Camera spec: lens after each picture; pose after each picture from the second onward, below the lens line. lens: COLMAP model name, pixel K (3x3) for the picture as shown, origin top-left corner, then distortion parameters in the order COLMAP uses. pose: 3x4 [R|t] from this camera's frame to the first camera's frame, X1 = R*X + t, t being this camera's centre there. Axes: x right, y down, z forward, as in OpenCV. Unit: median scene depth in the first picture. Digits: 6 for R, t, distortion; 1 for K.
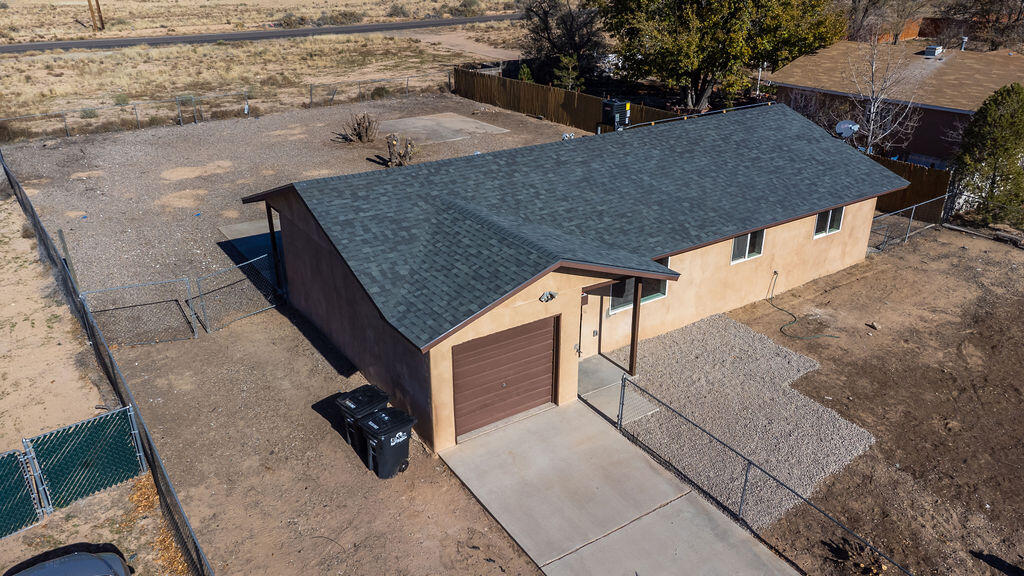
lens RADIAL K [[764.6, 0, 508.9], [0, 764.6, 292.0], [0, 0, 1]] dist [0.023425, 0.052245]
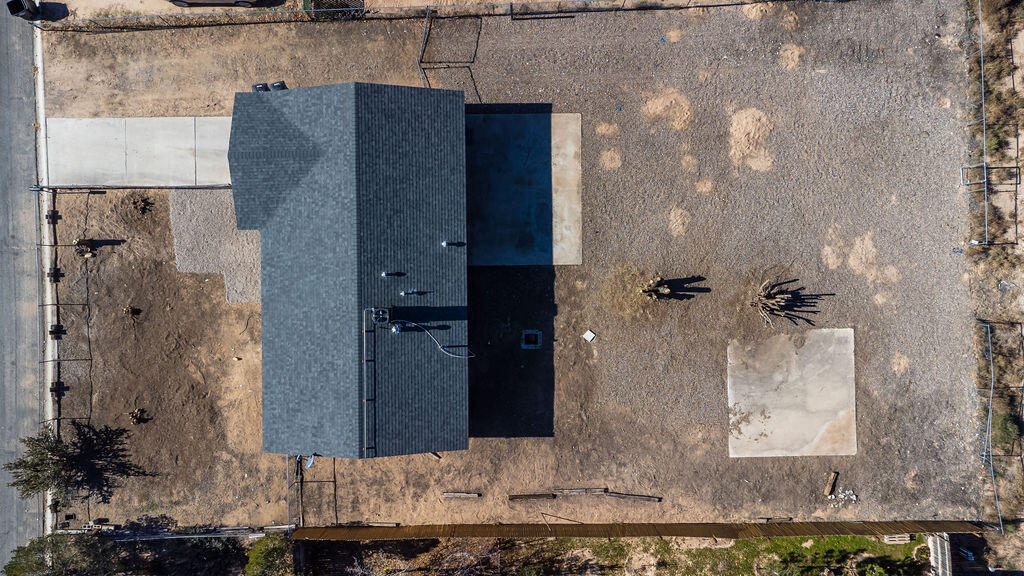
lens RADIAL K [[764.6, 0, 508.9], [0, 764.6, 292.0], [0, 0, 1]] dist [0.023425, 0.052245]
pose [[-0.545611, 0.837993, -0.008763, -0.018963], [-0.345095, -0.215135, 0.913579, -1.847660], [0.763687, 0.501483, 0.406567, 0.634494]]
